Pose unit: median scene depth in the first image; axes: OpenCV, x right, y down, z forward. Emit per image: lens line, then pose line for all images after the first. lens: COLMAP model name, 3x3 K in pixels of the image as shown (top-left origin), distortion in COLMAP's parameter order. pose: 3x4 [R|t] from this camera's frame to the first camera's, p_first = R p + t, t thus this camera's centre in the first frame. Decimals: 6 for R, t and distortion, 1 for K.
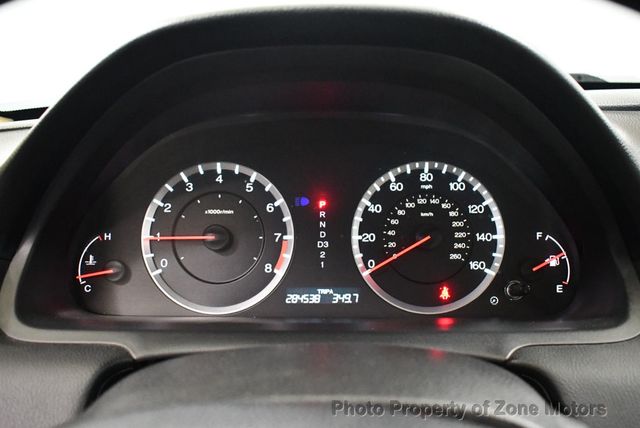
lens RADIAL K [[643.0, 0, 320.3], [0, 643.0, 216.1], [0, 0, 1]] dist [-0.099339, 0.000000]
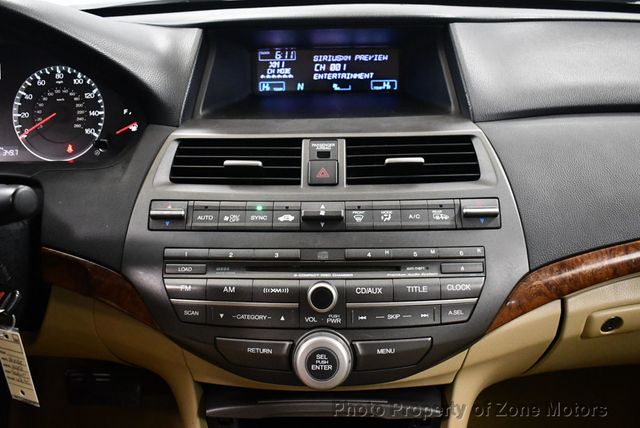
lens RADIAL K [[643.0, 0, 322.7], [0, 643.0, 211.4], [0, 0, 1]] dist [-0.099339, 0.000000]
pose [[0.999737, -0.006145, -0.022094, 0.859972], [0.009309, 0.989228, 0.146090, 0.049690], [0.020958, -0.146257, 0.989025, -0.576957]]
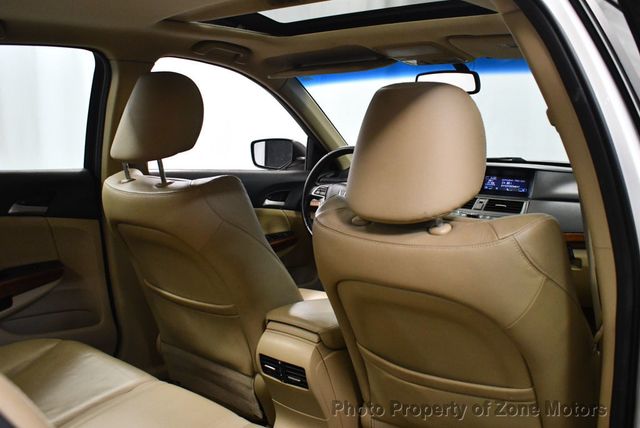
lens RADIAL K [[643.0, 0, 319.1], [0, 643.0, 213.9], [0, 0, 1]] dist [-0.099339, 0.000000]
pose [[0.754932, 0.107076, -0.647002, 2.925271], [-0.161952, 0.986464, -0.025712, 0.512324], [0.635491, 0.124194, 0.762055, -3.494850]]
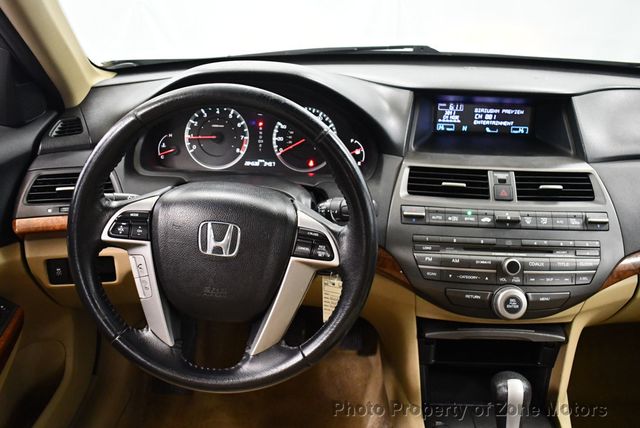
lens RADIAL K [[643.0, 0, 322.6], [0, 643.0, 211.1], [0, 0, 1]] dist [-0.099339, 0.000000]
pose [[0.999323, 0.034632, -0.012406, 0.271639], [-0.031830, 0.983075, 0.180416, -0.137885], [0.018444, -0.179899, 0.983512, -1.382891]]
